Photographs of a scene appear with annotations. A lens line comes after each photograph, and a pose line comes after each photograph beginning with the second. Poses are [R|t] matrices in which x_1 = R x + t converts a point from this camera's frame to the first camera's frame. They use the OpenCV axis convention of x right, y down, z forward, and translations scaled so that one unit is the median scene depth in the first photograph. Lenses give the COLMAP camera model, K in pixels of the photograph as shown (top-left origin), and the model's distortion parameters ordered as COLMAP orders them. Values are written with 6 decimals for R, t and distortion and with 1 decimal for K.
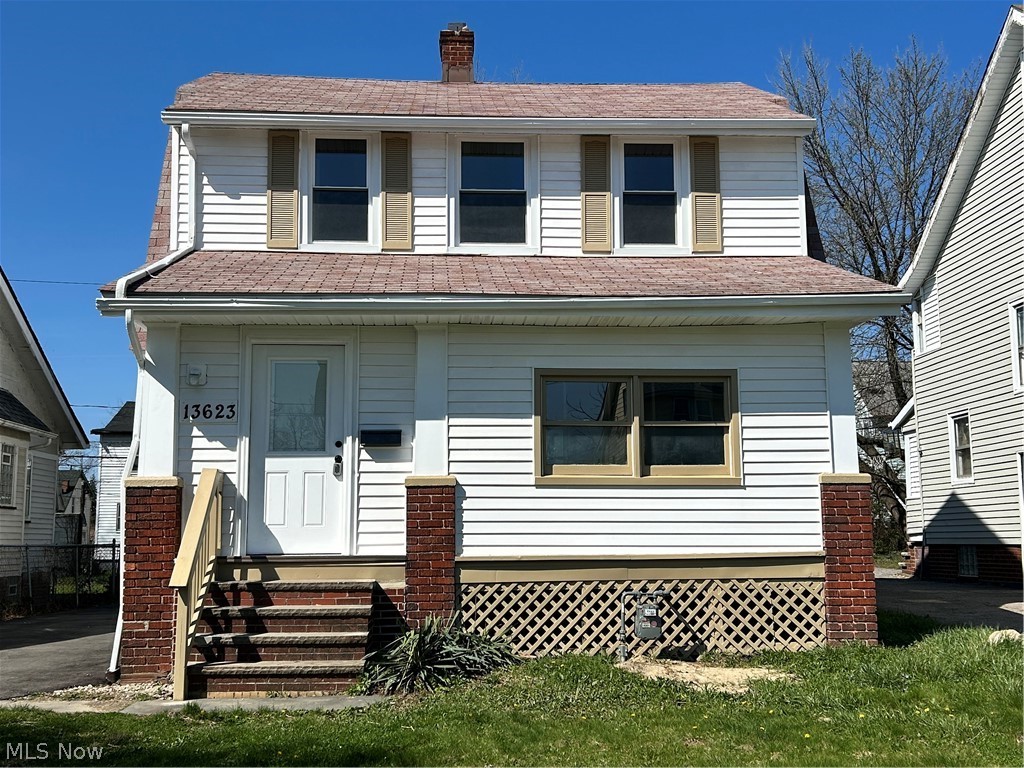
lens RADIAL K [[1163.9, 0, 510.3], [0, 1163.9, 385.2], [0, 0, 1]] dist [0.062711, 0.000000]
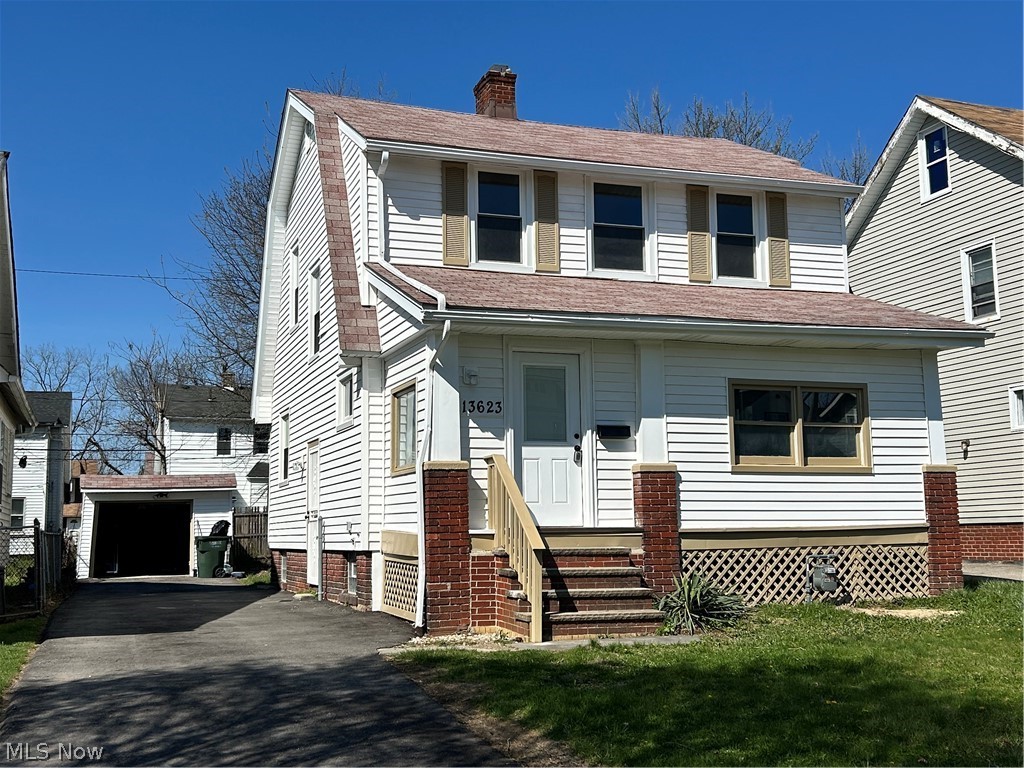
lens RADIAL K [[1163.9, 0, 513.5], [0, 1163.9, 377.1], [0, 0, 1]] dist [0.062711, 0.000000]
pose [[0.960885, 0.028946, 0.275431, -0.547534], [-0.027707, 0.999581, -0.008387, 0.001176], [-0.275558, 0.000428, 0.961284, -0.142942]]
